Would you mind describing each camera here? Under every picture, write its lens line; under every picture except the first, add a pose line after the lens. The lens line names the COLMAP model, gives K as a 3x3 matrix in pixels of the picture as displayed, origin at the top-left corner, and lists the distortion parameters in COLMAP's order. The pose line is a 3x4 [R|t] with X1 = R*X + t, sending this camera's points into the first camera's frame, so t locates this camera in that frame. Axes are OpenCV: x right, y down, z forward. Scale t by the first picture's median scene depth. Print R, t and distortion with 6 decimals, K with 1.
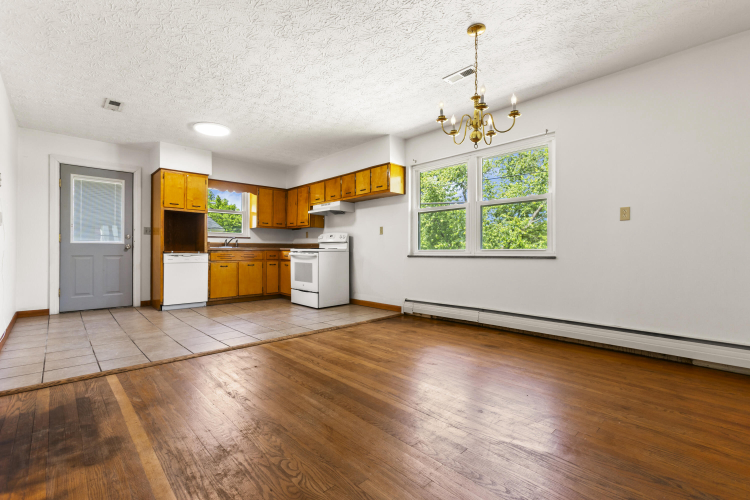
lens RADIAL K [[336.9, 0, 368.6], [0, 336.9, 248.5], [0, 0, 1]] dist [-0.014000, 0.008112]
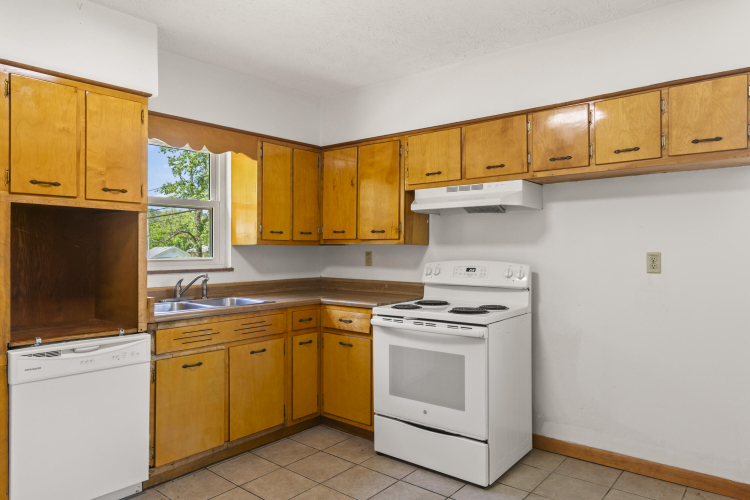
lens RADIAL K [[519.6, 0, 378.4], [0, 519.6, 249.1], [0, 0, 1]] dist [0.005980, 0.002381]
pose [[0.991761, -0.003670, 0.128049, -0.297295], [0.003271, 0.999989, 0.003325, -0.064080], [-0.128060, -0.002878, 0.991762, 0.431051]]
